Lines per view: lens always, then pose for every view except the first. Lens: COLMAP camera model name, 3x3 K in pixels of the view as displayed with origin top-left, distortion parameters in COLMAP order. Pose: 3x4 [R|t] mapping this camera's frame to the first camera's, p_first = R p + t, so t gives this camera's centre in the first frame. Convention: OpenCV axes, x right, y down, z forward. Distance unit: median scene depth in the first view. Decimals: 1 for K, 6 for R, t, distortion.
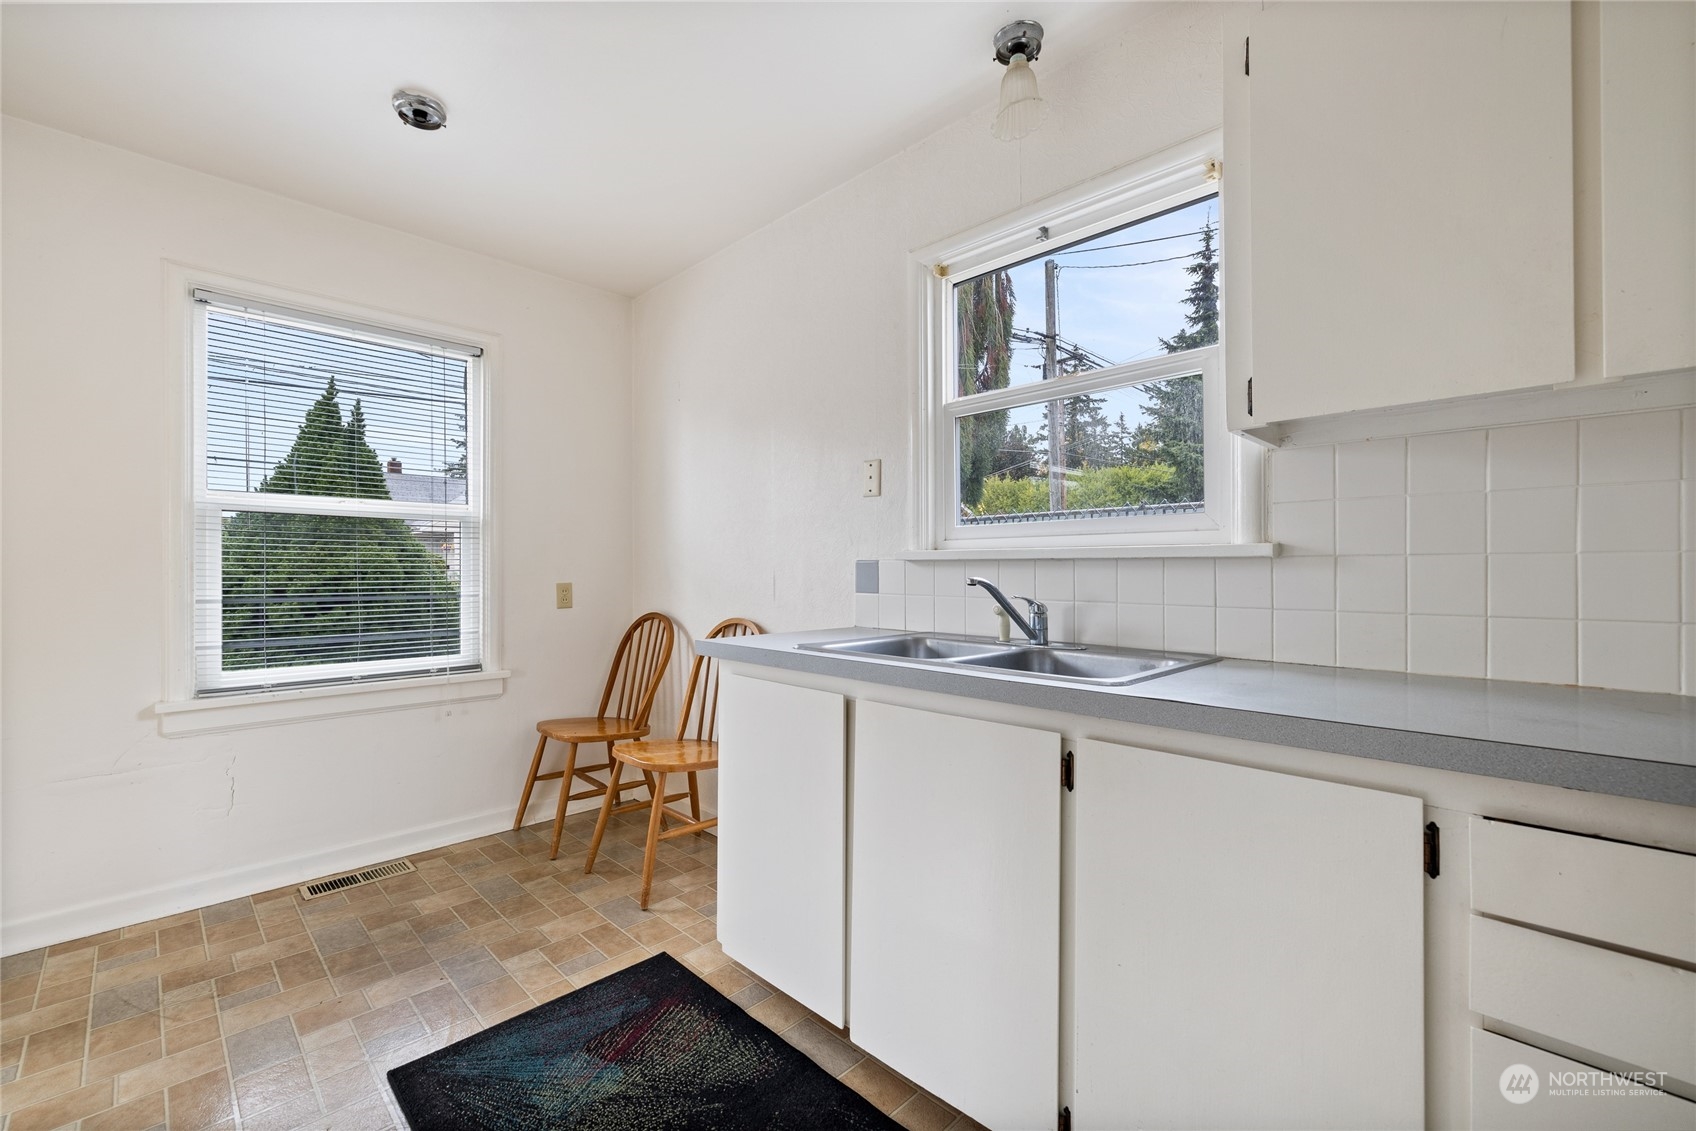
lens RADIAL K [[718.7, 0, 828.3], [0, 718.7, 568.8], [0, 0, 1]] dist [0.000433, 0.001201]
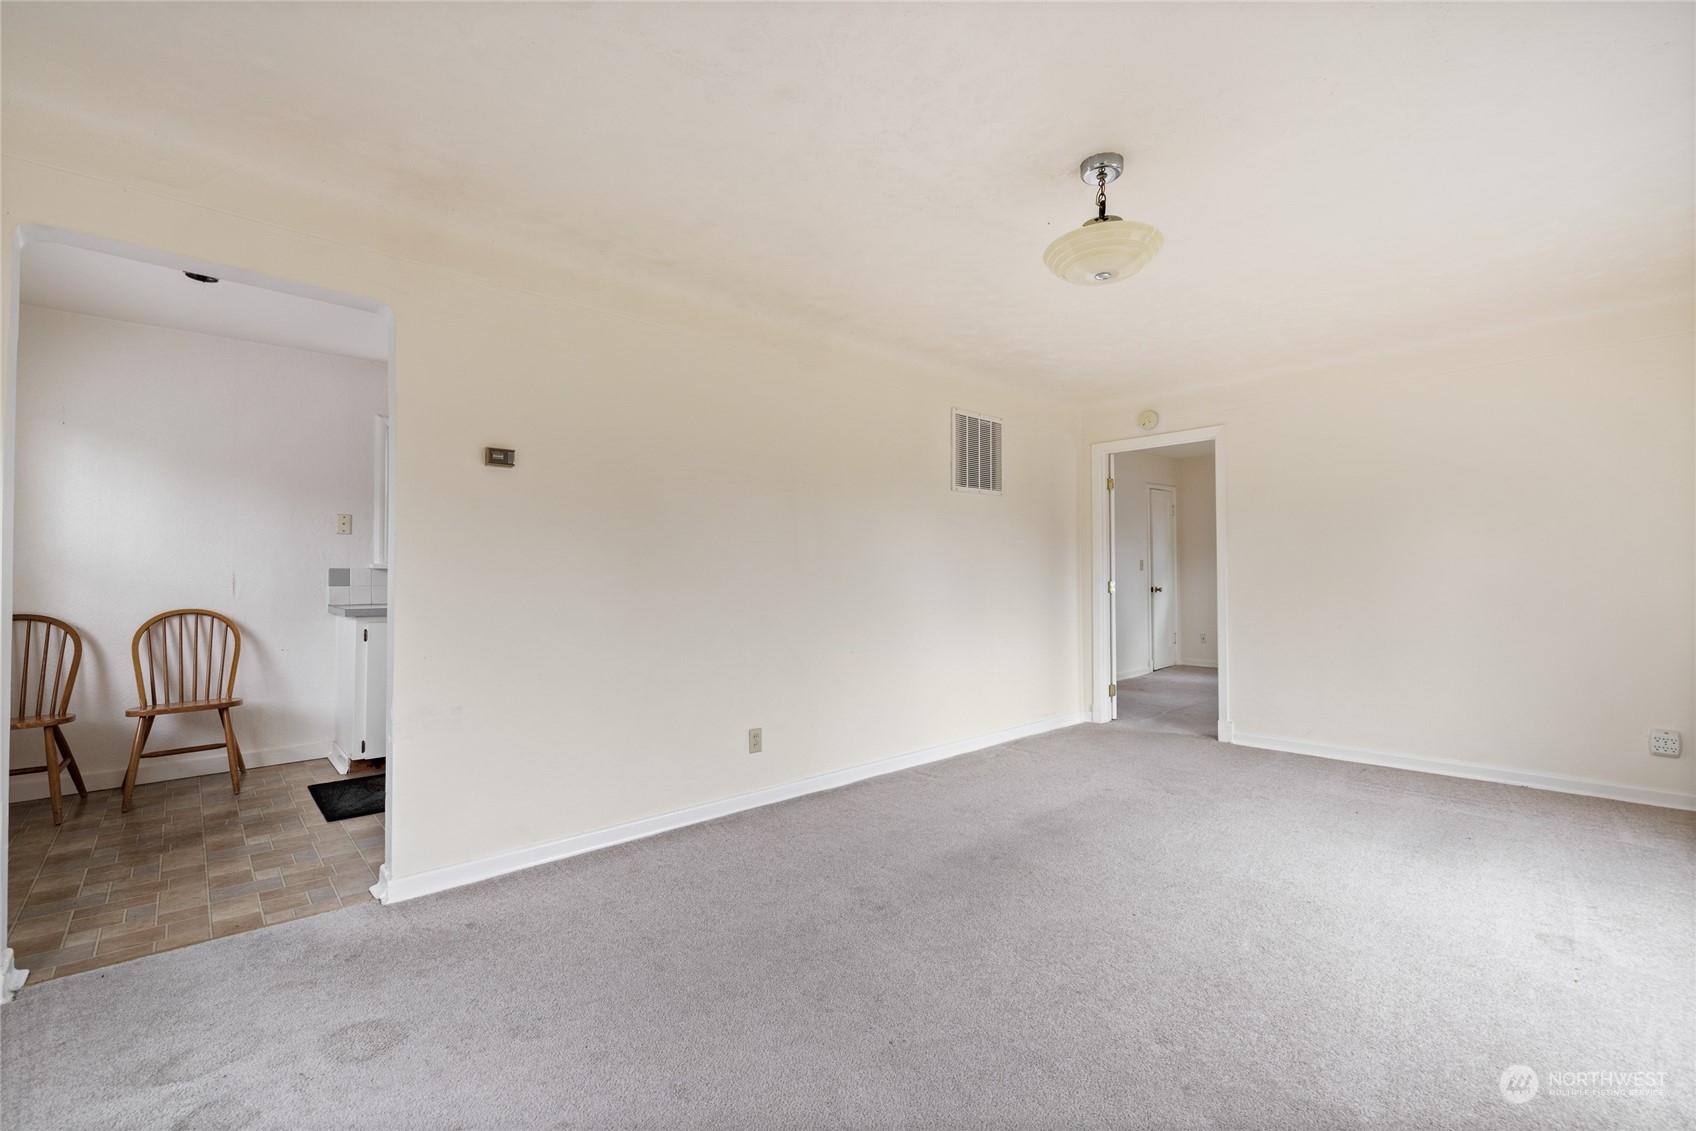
lens RADIAL K [[718.7, 0, 828.3], [0, 718.7, 568.8], [0, 0, 1]] dist [0.000433, 0.001201]
pose [[0.045889, 0.002842, 0.998942, -1.856849], [0.000910, 0.999995, -0.002887, -0.003325], [-0.998946, 0.001042, 0.045887, -0.365979]]
